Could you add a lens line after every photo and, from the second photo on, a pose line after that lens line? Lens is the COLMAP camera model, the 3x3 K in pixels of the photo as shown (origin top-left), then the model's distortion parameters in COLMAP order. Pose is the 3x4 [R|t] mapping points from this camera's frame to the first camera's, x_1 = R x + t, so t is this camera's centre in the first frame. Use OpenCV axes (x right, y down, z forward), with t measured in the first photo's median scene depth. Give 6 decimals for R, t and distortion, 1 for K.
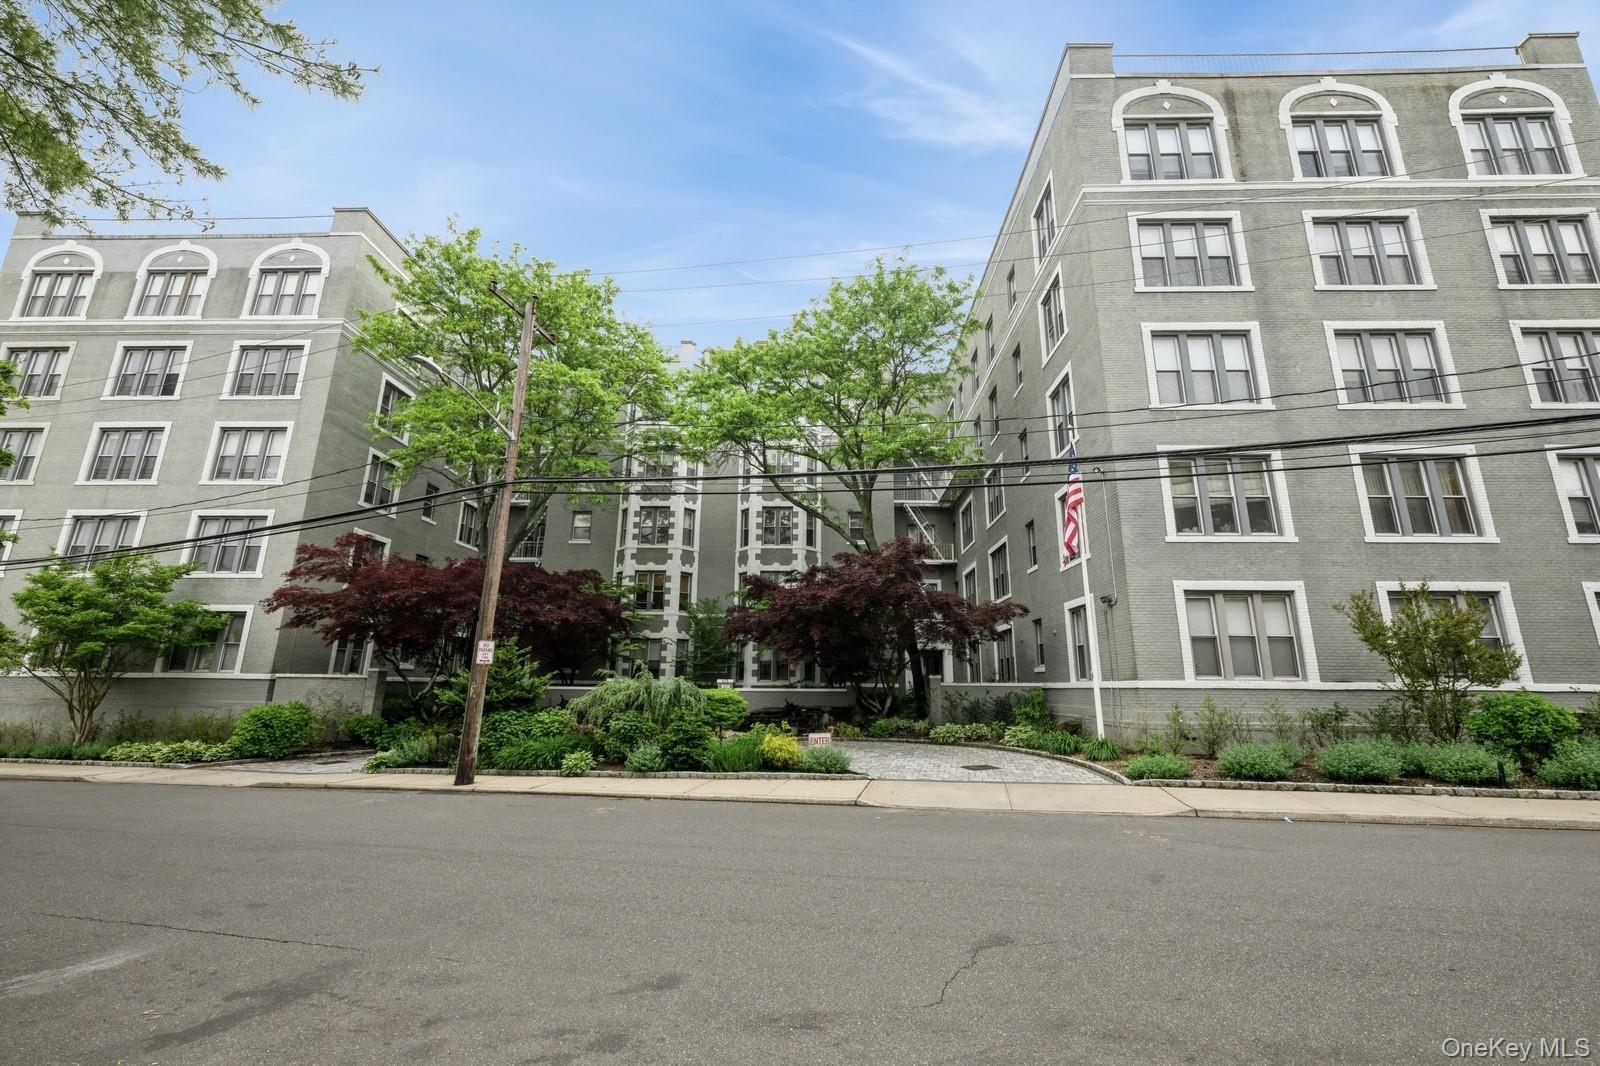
lens RADIAL K [[643.5, 0, 805.0], [0, 643.5, 531.3], [0, 0, 1]] dist [0.003835, -0.000874]
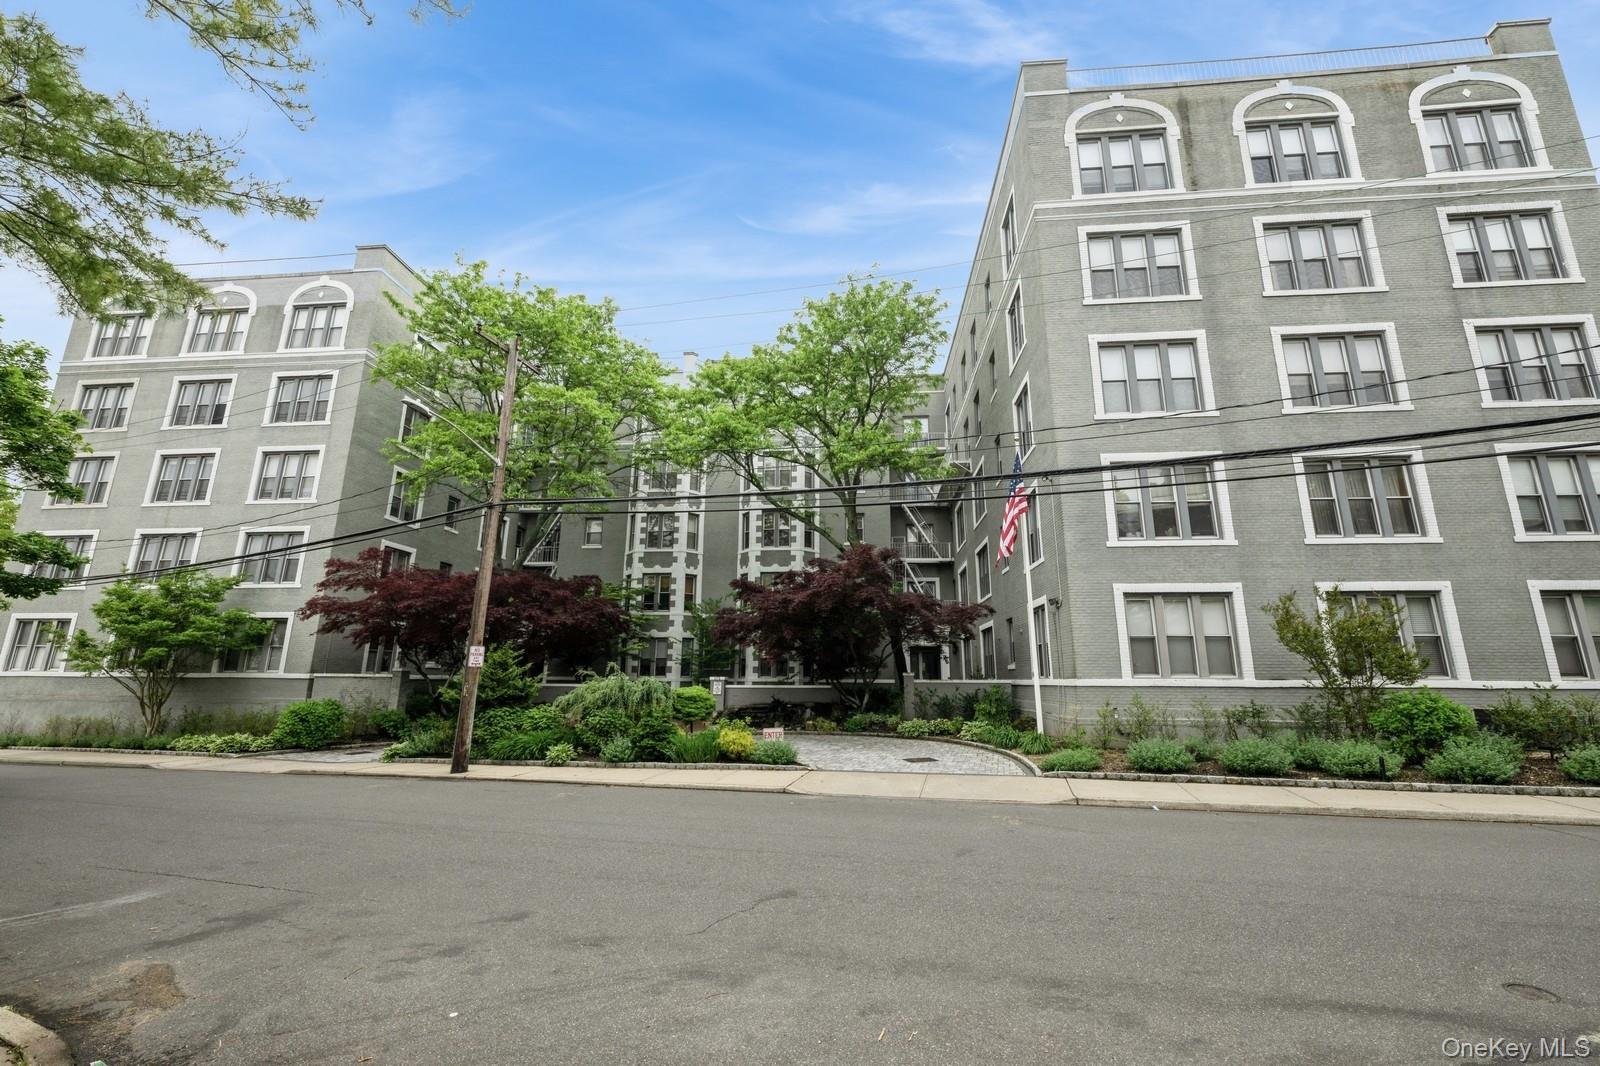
lens RADIAL K [[643.5, 0, 798.7], [0, 643.5, 534.7], [0, 0, 1]] dist [0.003835, -0.000874]
pose [[0.997814, -0.017536, -0.063723, 0.106494], [0.018501, 0.999722, 0.014592, -0.023501], [0.063450, -0.015739, 0.997861, -0.065448]]
